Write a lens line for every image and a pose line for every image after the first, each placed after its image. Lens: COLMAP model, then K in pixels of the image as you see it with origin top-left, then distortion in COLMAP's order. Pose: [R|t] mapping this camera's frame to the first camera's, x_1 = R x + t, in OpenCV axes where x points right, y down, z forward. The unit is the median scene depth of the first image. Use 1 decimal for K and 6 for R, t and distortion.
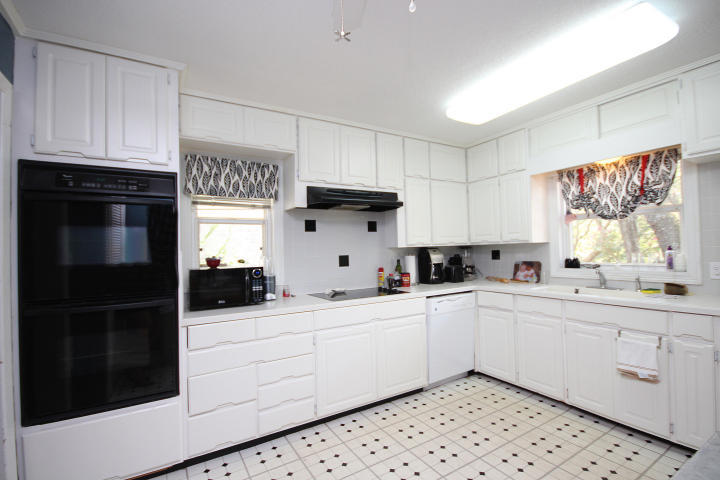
lens RADIAL K [[333.2, 0, 361.8], [0, 333.2, 243.1], [0, 0, 1]] dist [0.000449, -0.000690]
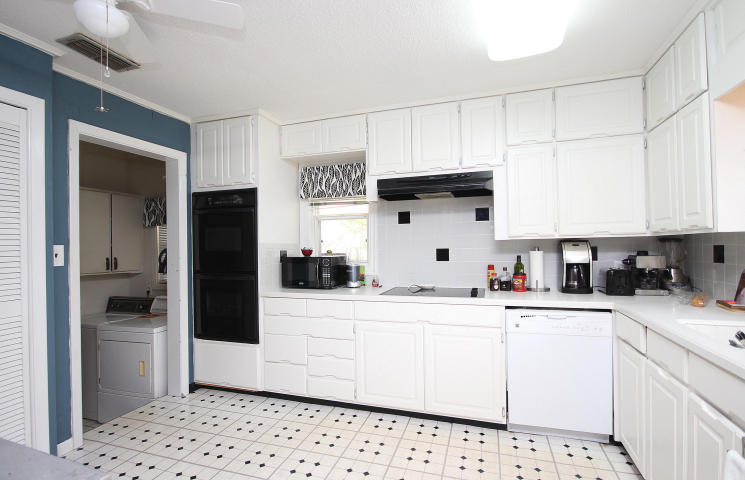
lens RADIAL K [[353.3, 0, 373.5], [0, 353.3, 242.4], [0, 0, 1]] dist [-0.002091, 0.000238]
pose [[0.651665, 0.009349, -0.758449, 0.629017], [0.012707, 0.999649, 0.023240, -0.005207], [0.758400, -0.024782, 0.651318, 0.274816]]
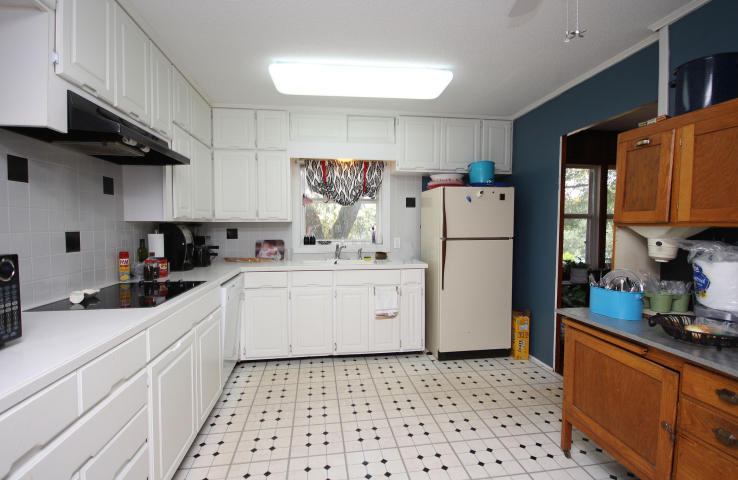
lens RADIAL K [[350.3, 0, 369.5], [0, 350.3, 238.9], [0, 0, 1]] dist [-0.003963, 0.000536]
pose [[0.386674, -0.008165, 0.922180, -0.459816], [-0.028666, 0.999371, 0.020868, 0.026047], [-0.921771, -0.034504, 0.386196, 0.368460]]
